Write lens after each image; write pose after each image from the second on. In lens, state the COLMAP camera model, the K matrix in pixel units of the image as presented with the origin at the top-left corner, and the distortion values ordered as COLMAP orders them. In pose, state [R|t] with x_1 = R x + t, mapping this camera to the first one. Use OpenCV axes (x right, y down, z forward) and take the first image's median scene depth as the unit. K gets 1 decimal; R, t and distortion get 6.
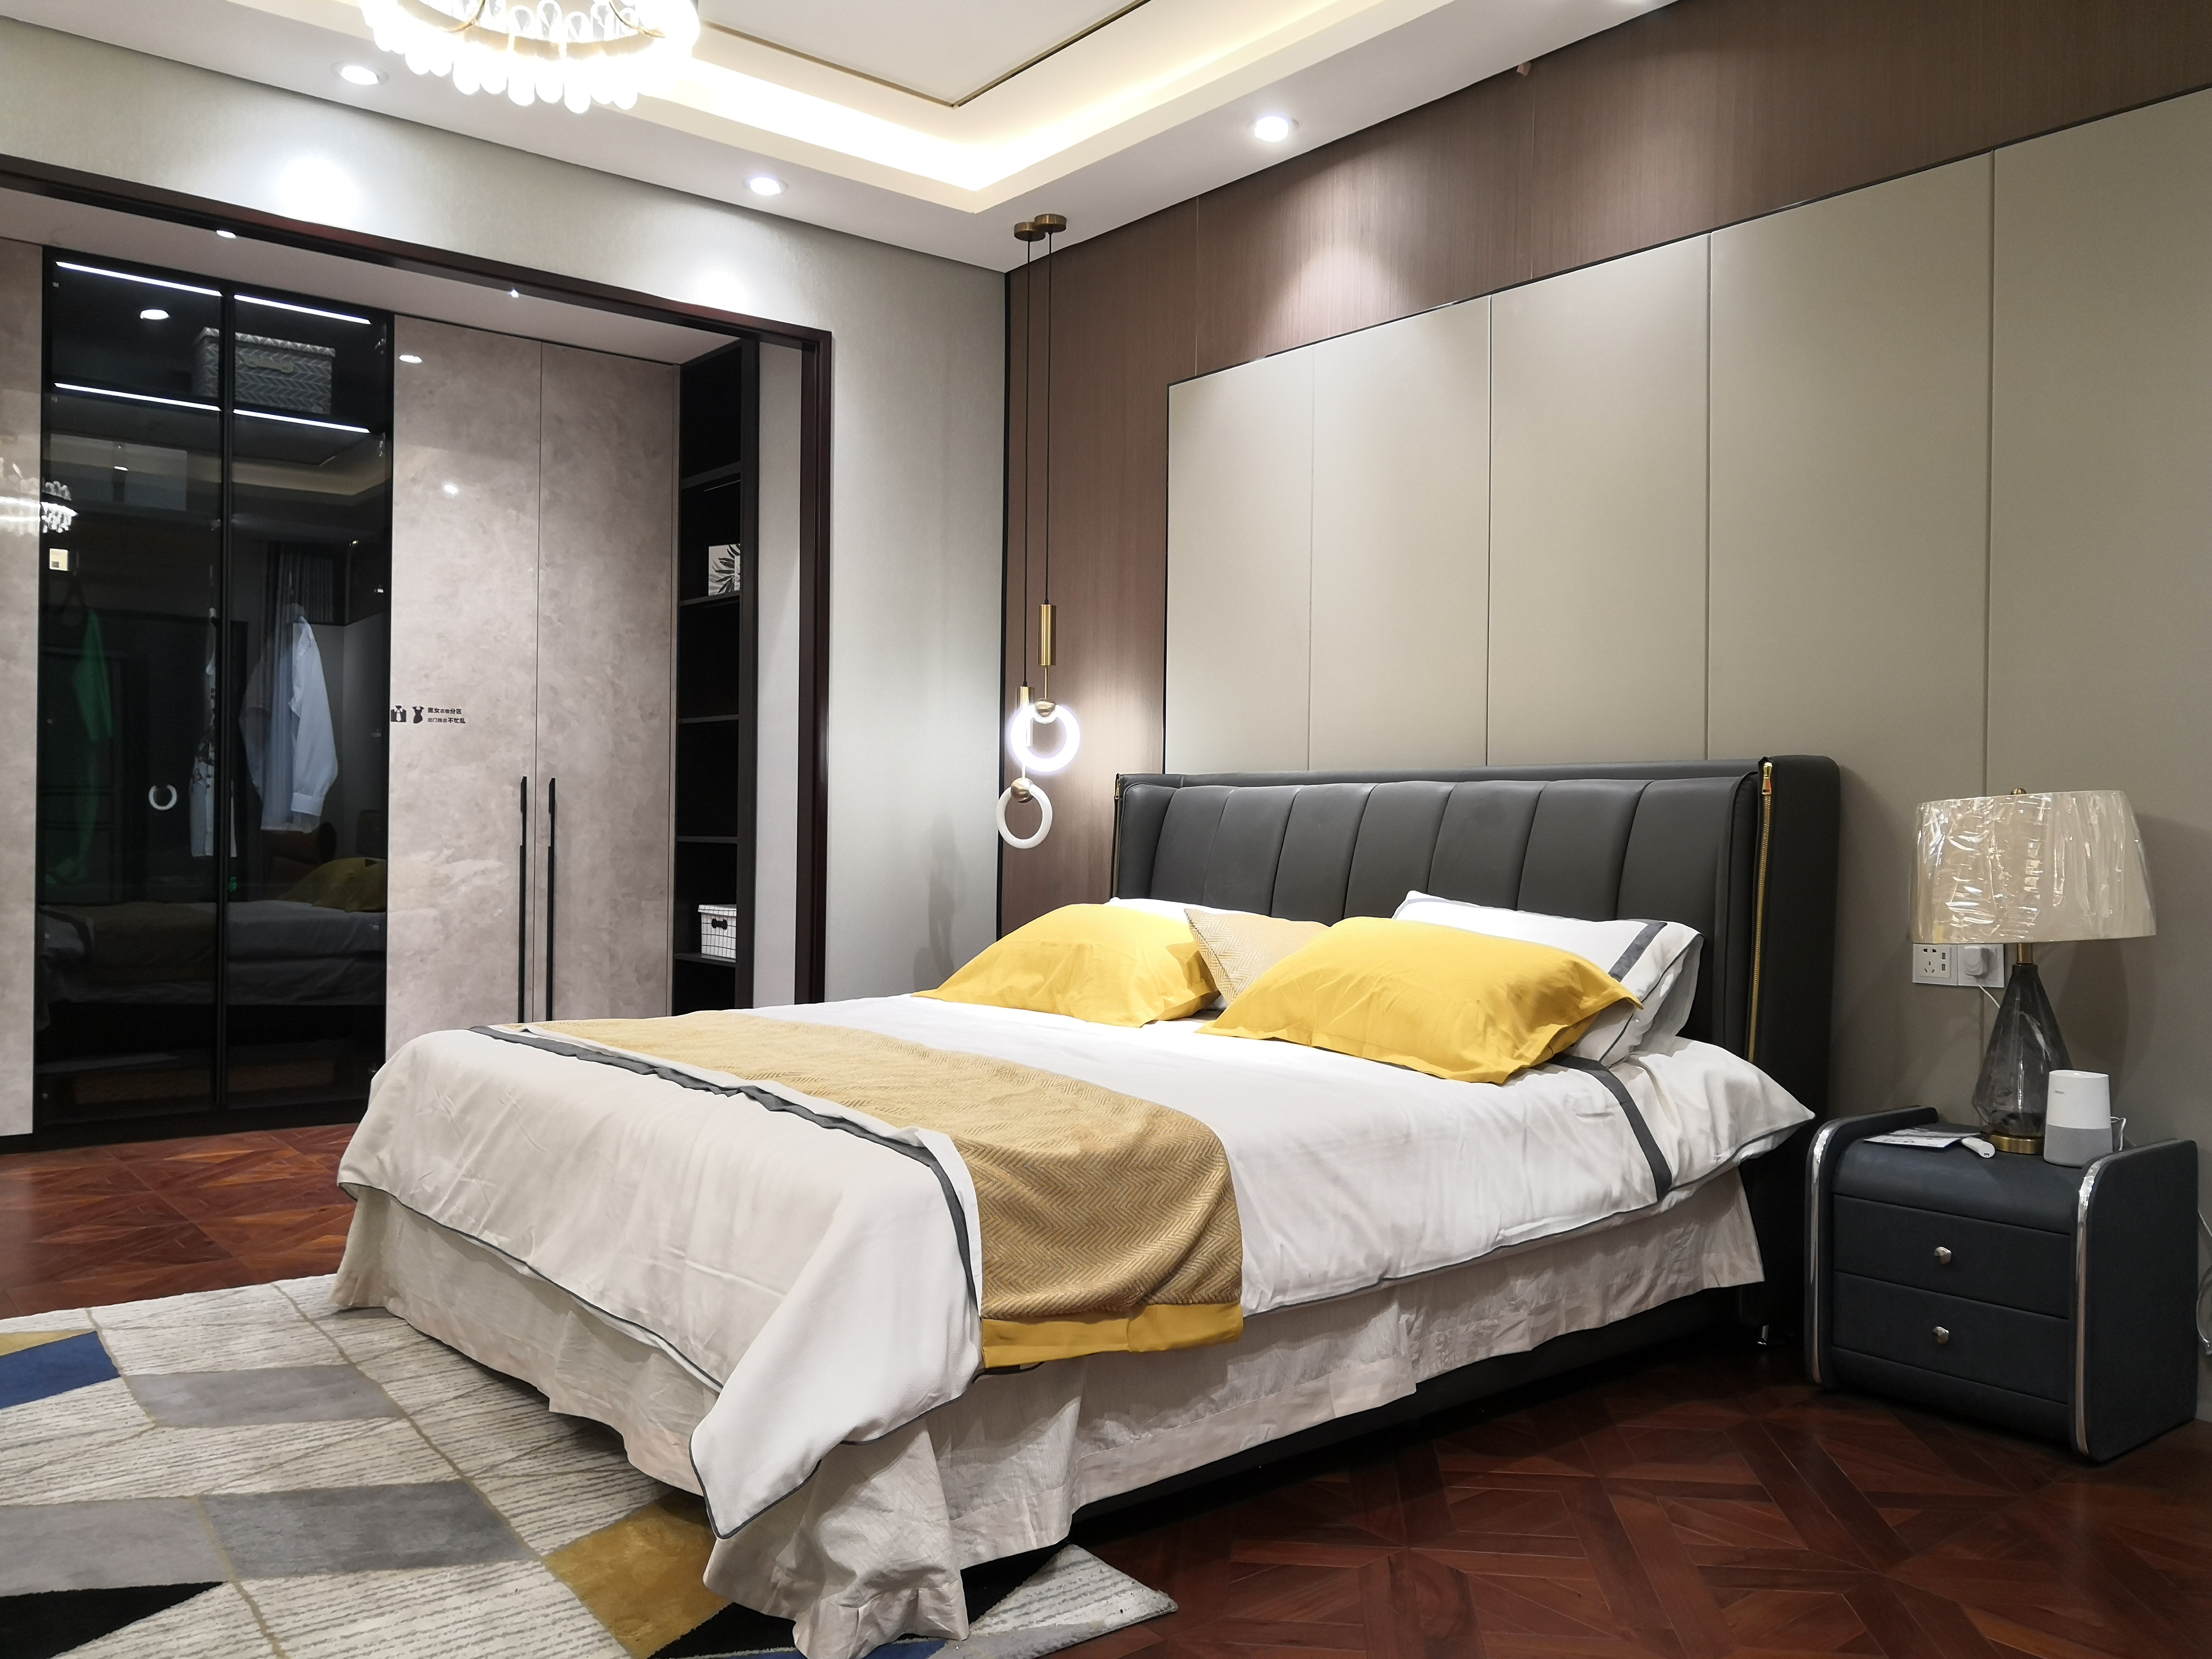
lens RADIAL K [[1750.0, 0, 1108.1], [0, 1750.0, 829.5], [0, 0, 1]] dist [0.006851, -0.003390]
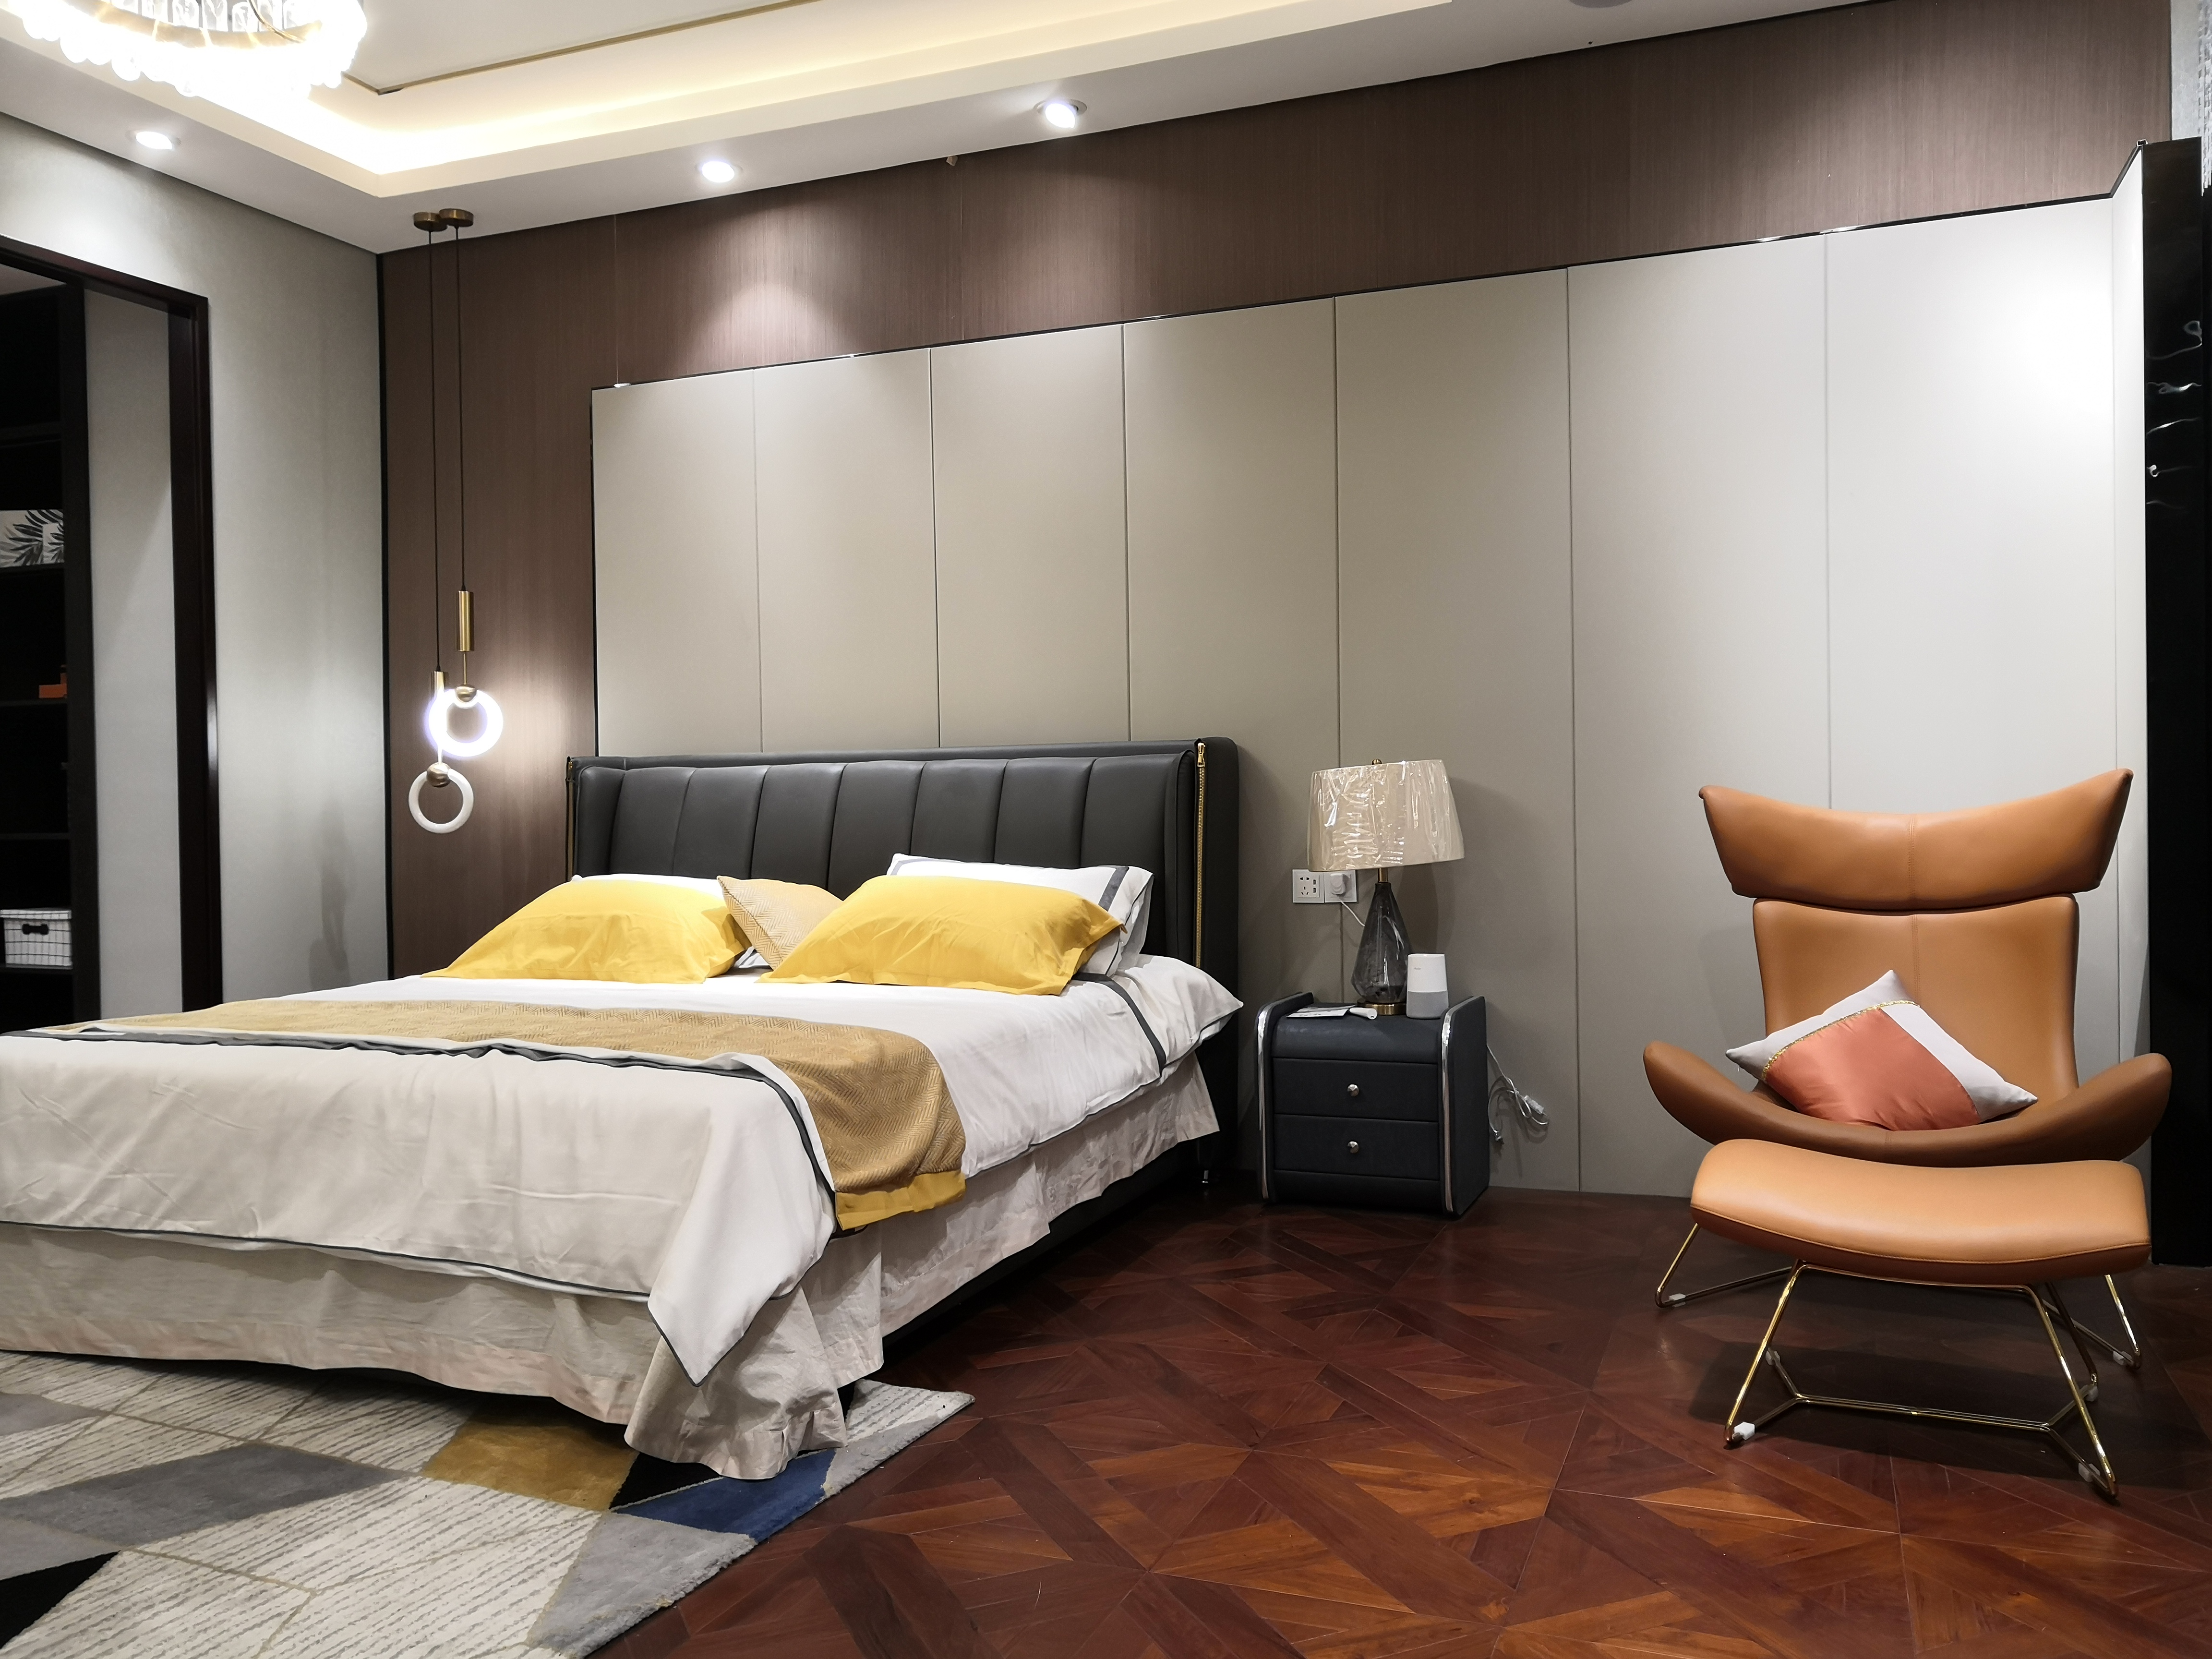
lens RADIAL K [[1733.9, 0, 1109.0], [0, 1733.9, 833.0], [0, 0, 1]] dist [0.029532, -0.041959]
pose [[0.876864, -0.033010, 0.479604, -0.274524], [0.027207, 0.999448, 0.019047, 0.003379], [-0.479969, -0.003653, 0.877278, -0.098752]]
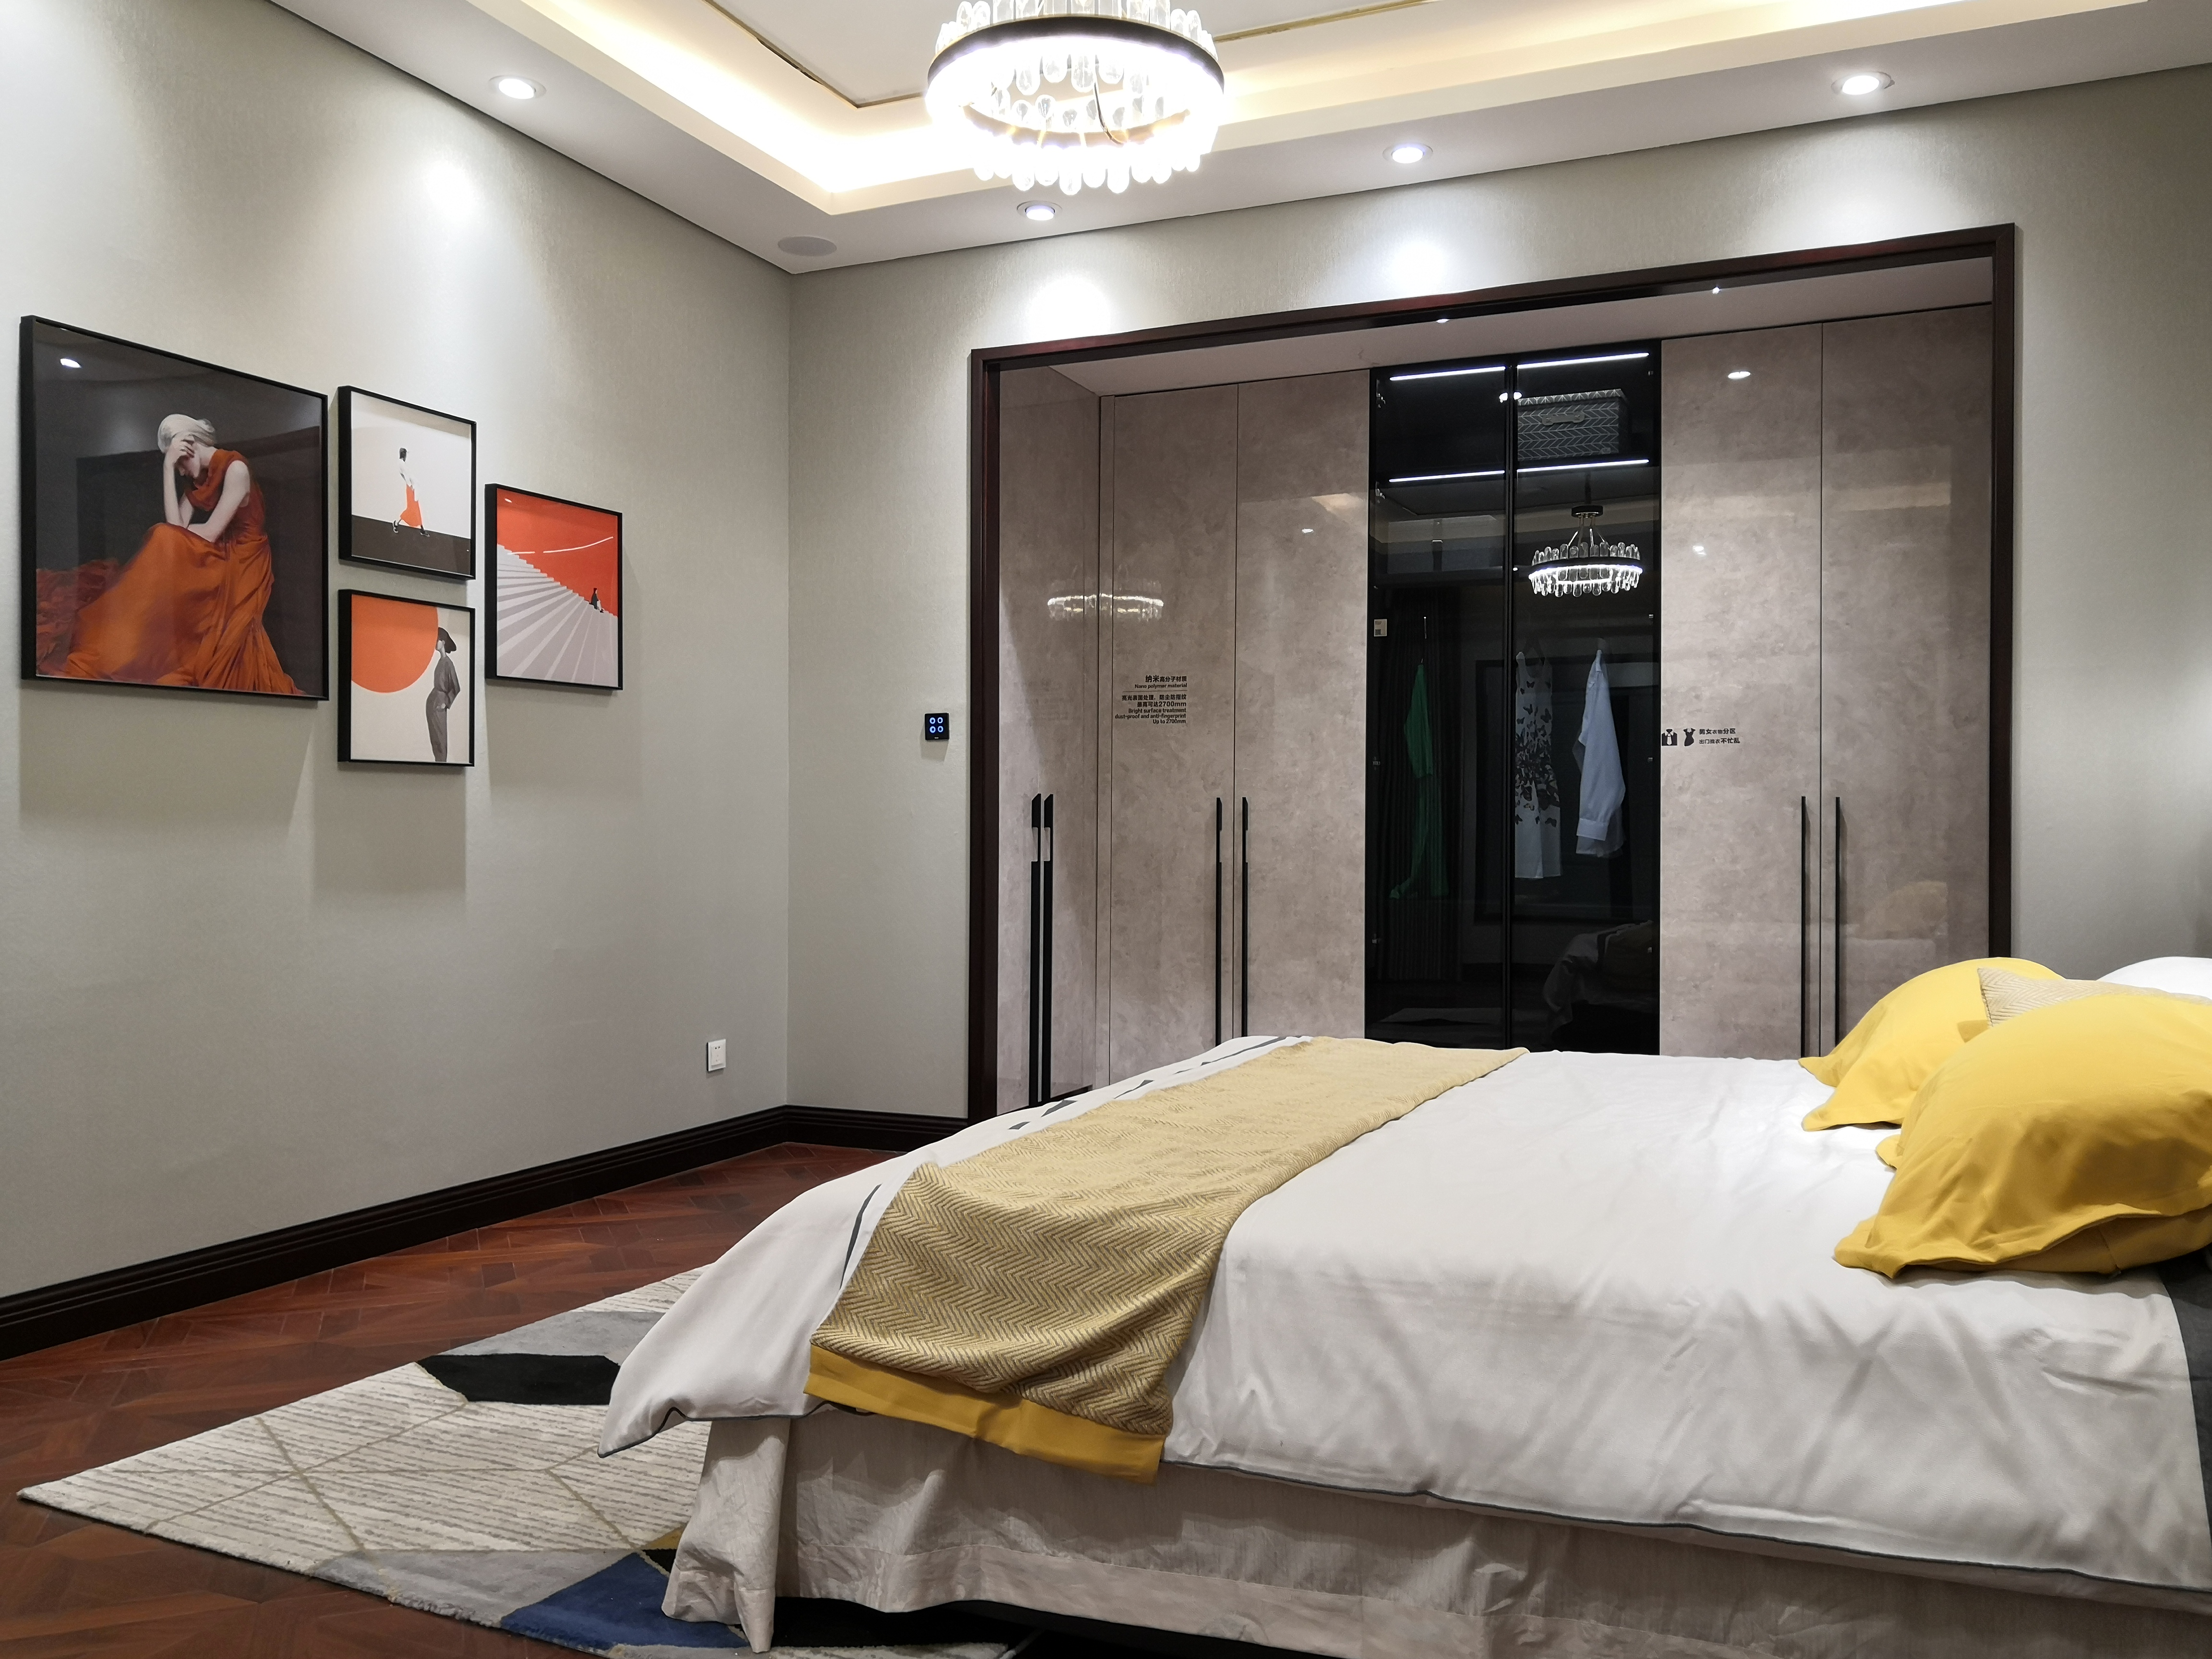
lens RADIAL K [[1733.9, 0, 1109.0], [0, 1733.9, 833.0], [0, 0, 1]] dist [0.029532, -0.041959]
pose [[0.460469, -0.009452, -0.887625, 0.498082], [-0.003089, 0.999920, -0.012250, 0.002419], [0.887670, 0.008383, 0.460403, 0.395492]]
